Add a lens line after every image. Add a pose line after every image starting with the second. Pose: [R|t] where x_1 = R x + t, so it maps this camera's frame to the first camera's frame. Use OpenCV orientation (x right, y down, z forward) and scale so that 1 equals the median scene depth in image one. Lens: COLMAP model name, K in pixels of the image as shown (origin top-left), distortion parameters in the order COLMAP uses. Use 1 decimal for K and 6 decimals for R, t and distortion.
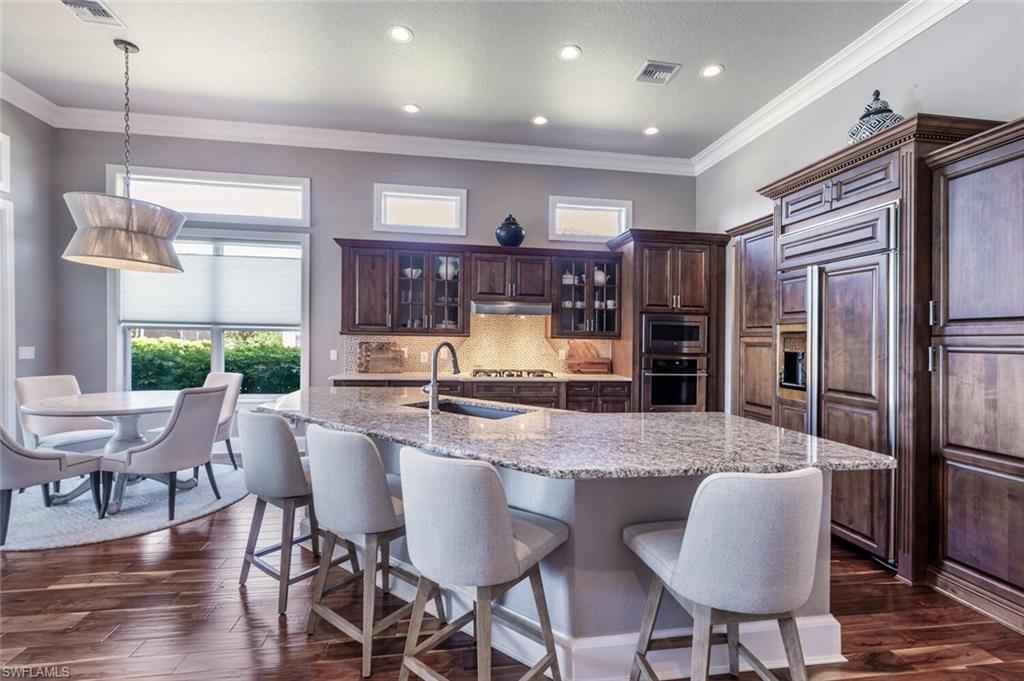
lens RADIAL K [[458.7, 0, 521.7], [0, 458.7, 345.0], [0, 0, 1]] dist [-0.000372, 0.001659]
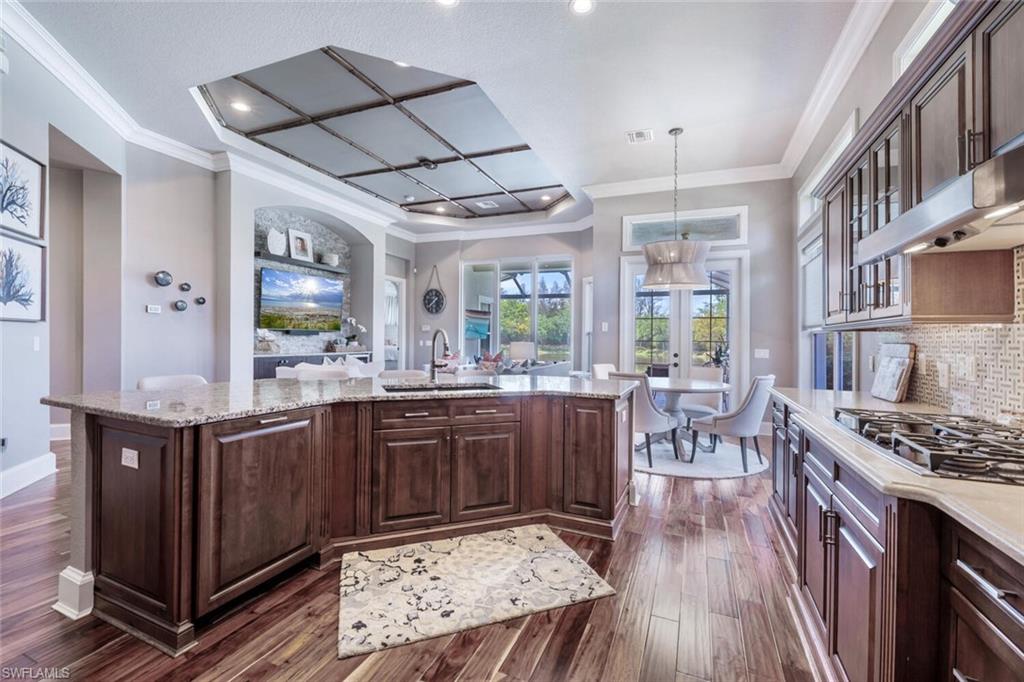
lens RADIAL K [[430.4, 0, 511.7], [0, 430.4, 343.2], [0, 0, 1]] dist [0.001426, 0.000162]
pose [[-0.530641, -0.021900, -0.847313, 0.361215], [-0.042511, 0.999096, 0.000800, 0.013416], [0.846530, 0.036445, -0.531093, 0.914120]]
